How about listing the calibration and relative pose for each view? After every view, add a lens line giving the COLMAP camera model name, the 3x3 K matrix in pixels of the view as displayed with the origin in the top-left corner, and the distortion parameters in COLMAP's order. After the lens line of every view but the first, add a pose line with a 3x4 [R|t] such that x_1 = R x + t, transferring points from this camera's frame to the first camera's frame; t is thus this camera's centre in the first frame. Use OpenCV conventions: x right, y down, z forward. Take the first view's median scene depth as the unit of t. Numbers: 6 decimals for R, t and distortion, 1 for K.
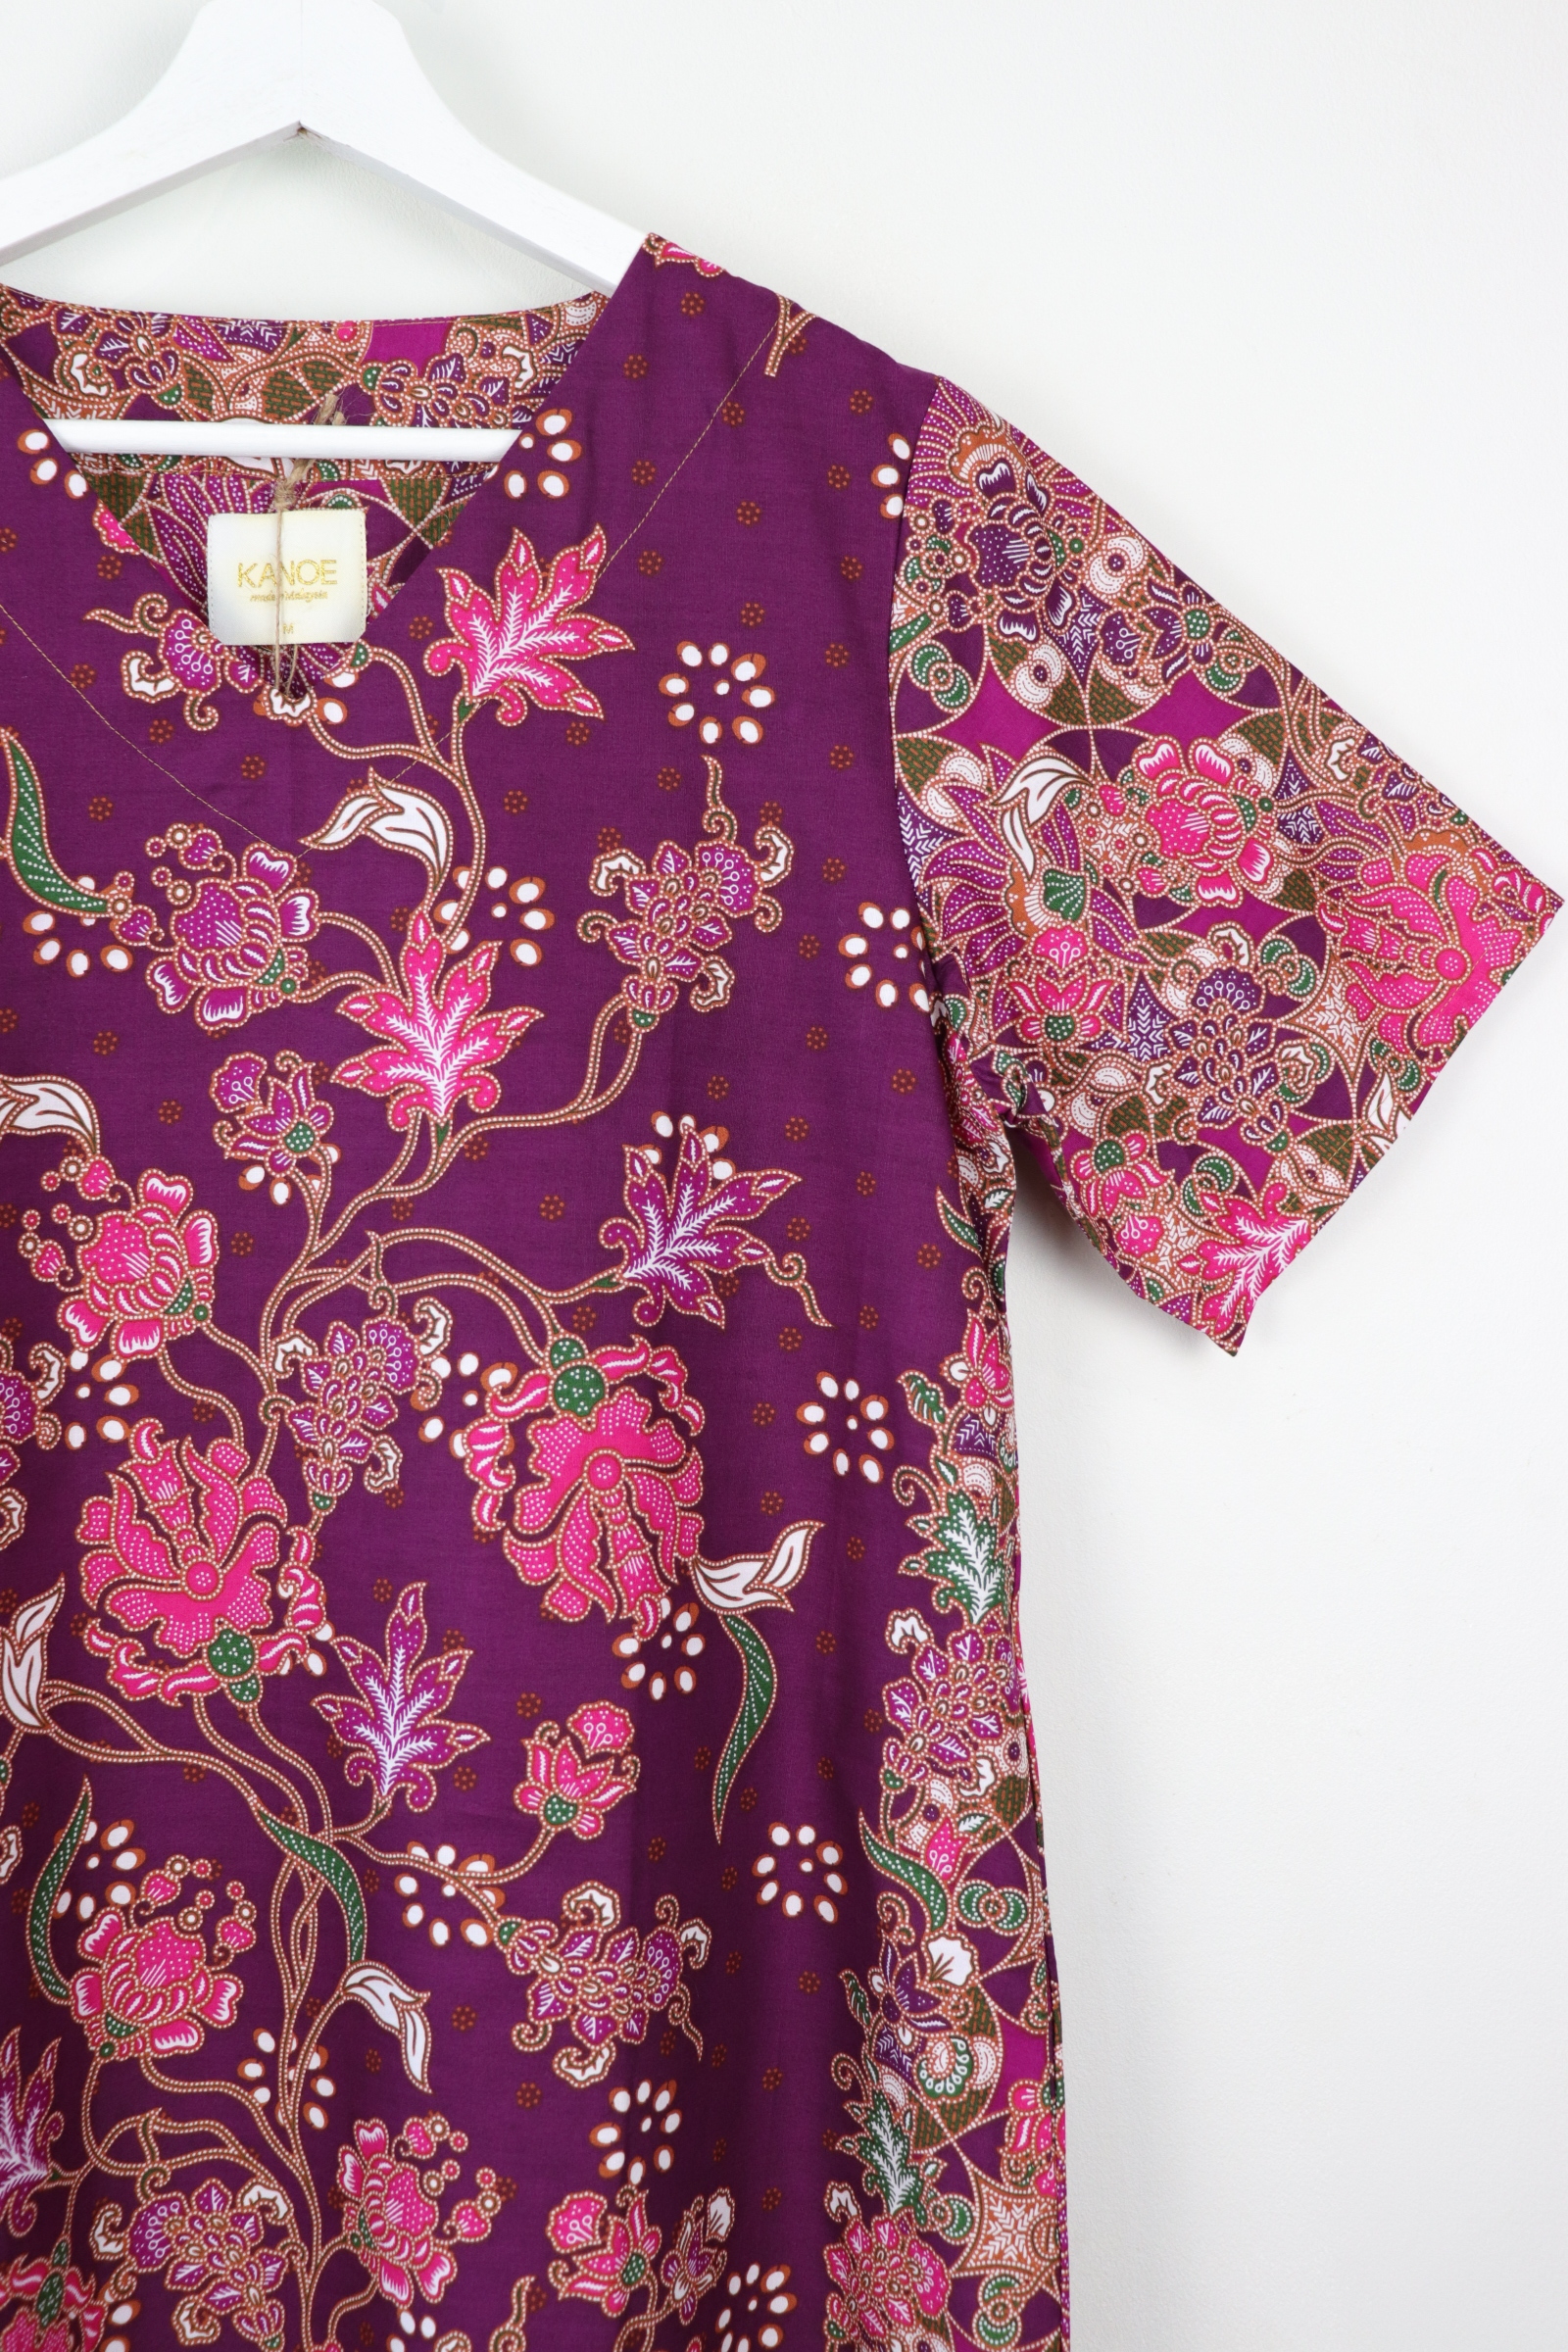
lens RADIAL K [[2487.5, 0, 747.1], [0, 2487.5, 1149.6], [0, 0, 1]] dist [-0.123454, 0.211051]
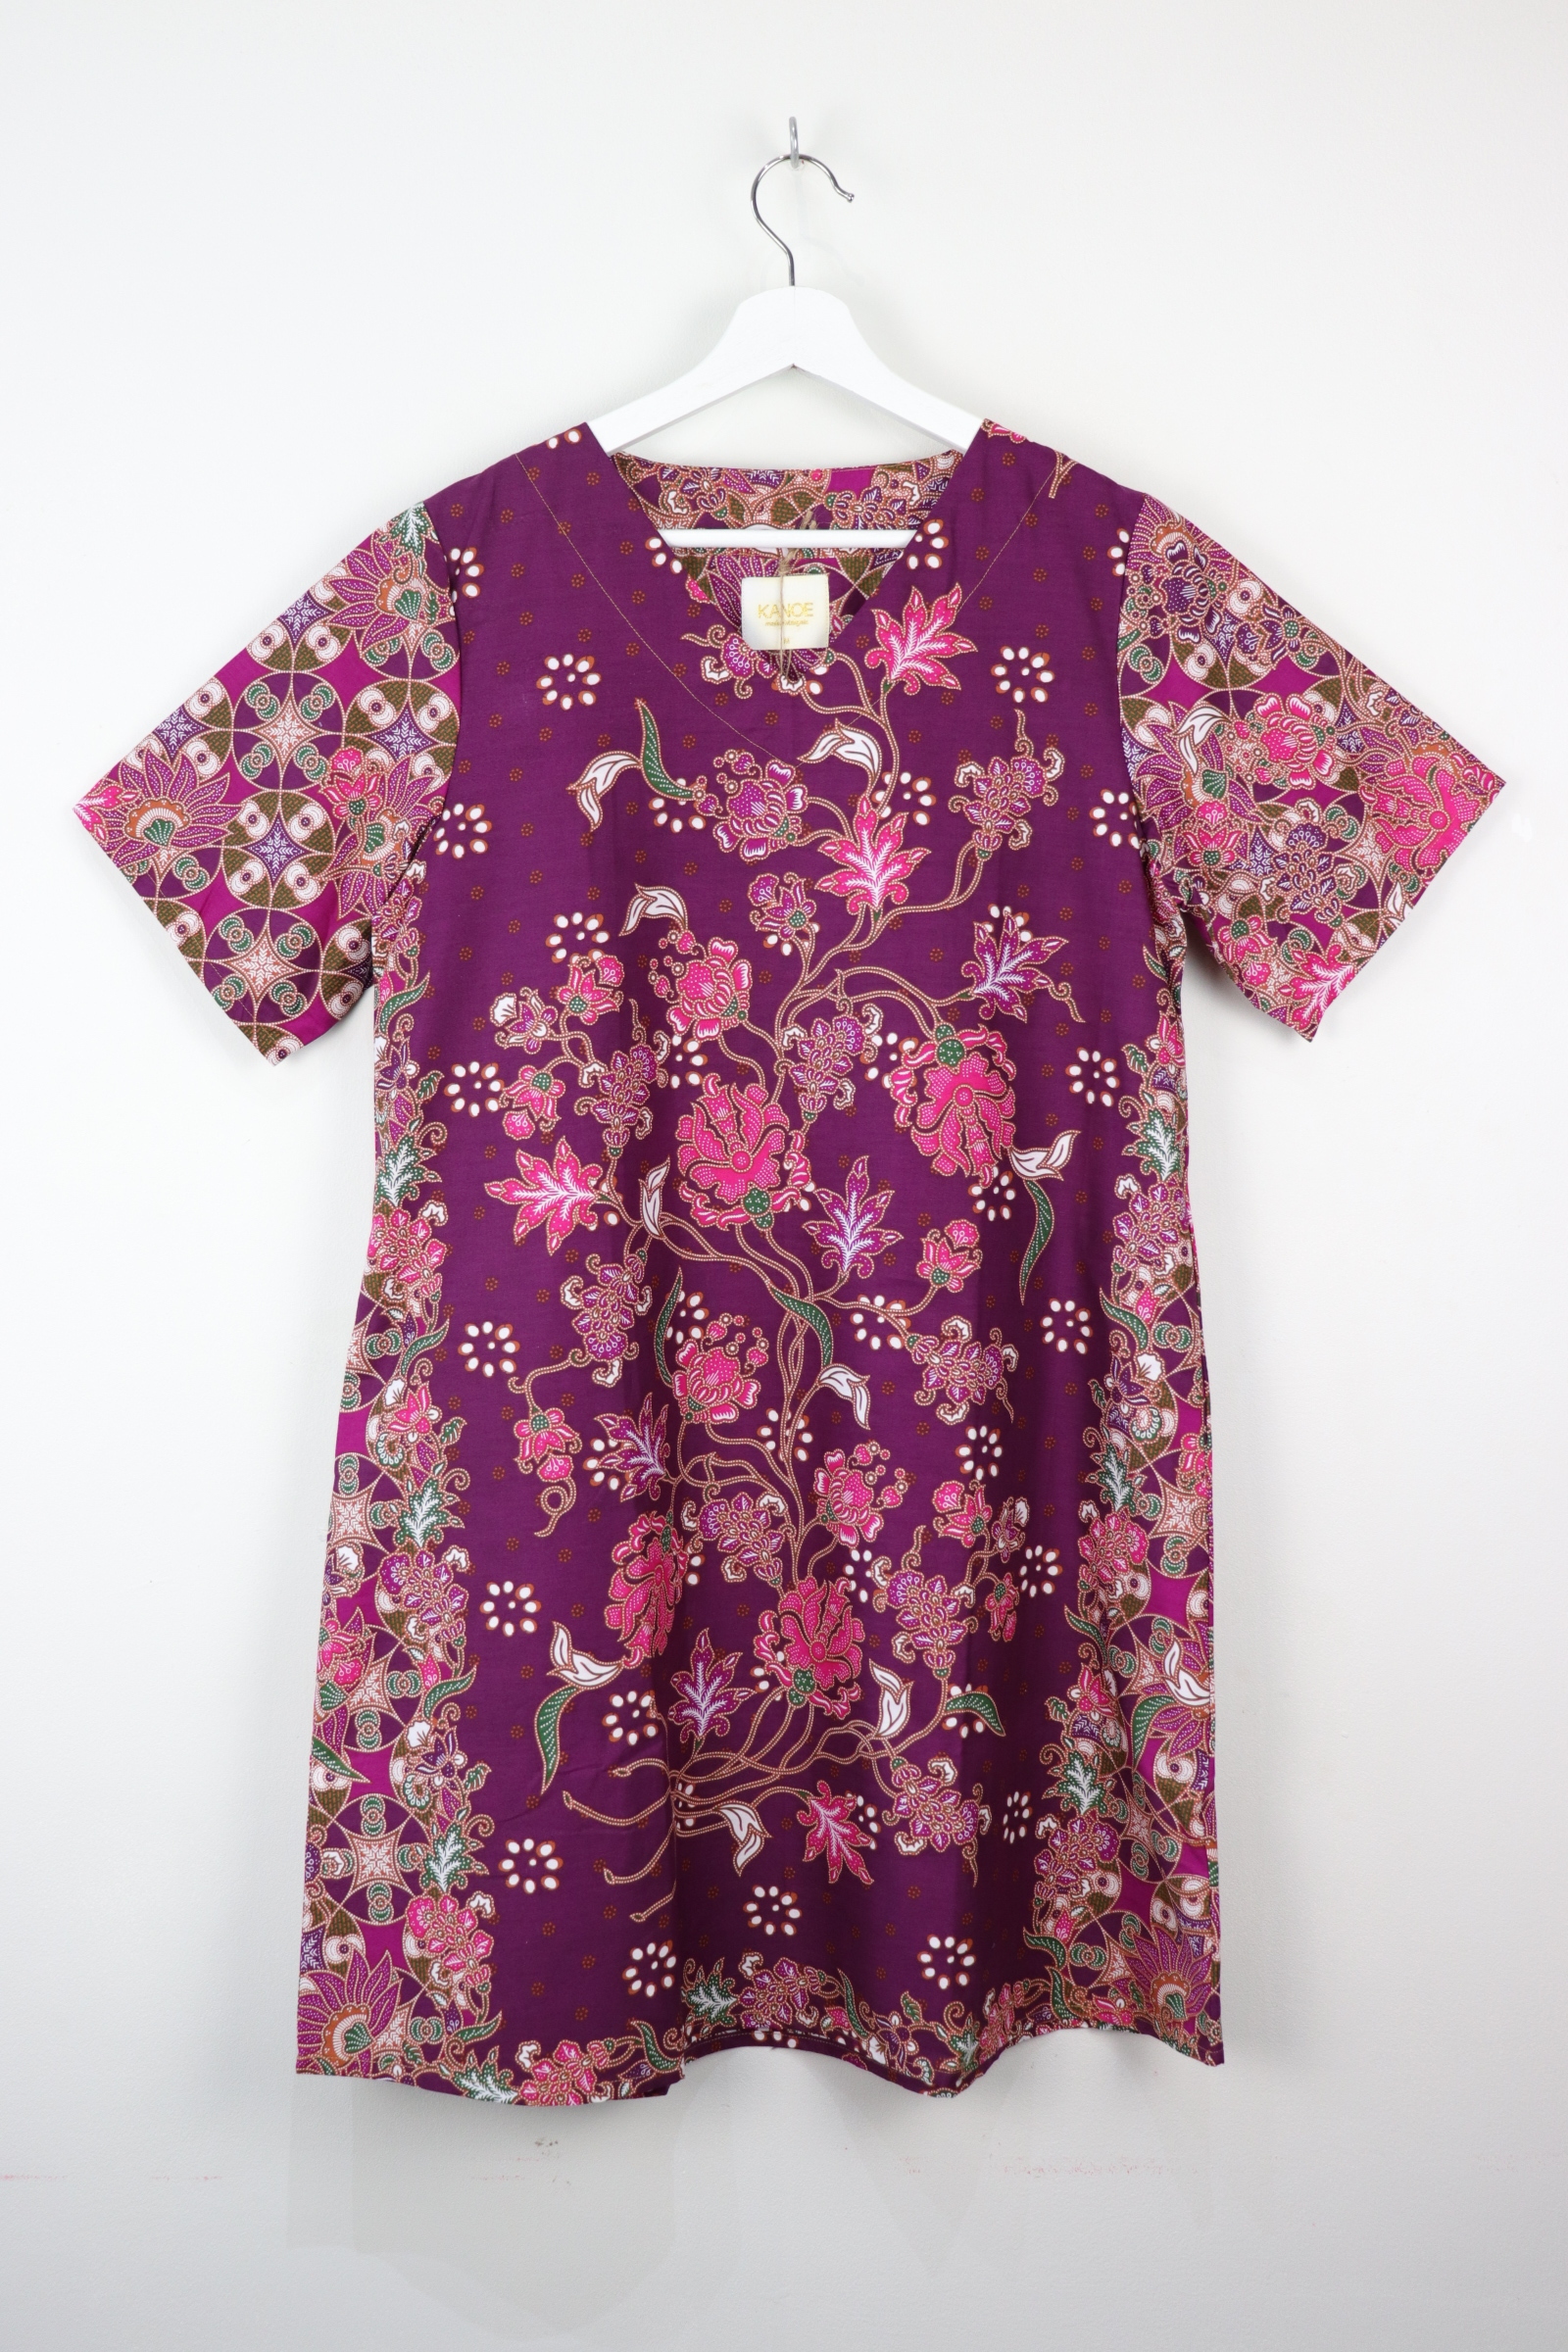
lens RADIAL K [[2487.5, 0, 747.1], [0, 2487.5, 1149.6], [0, 0, 1]] dist [-0.123454, 0.211051]
pose [[0.996616, 0.000591, -0.082192, -0.064614], [0.004307, 0.998225, 0.059401, 0.056189], [0.082081, -0.059554, 0.994845, -0.853505]]
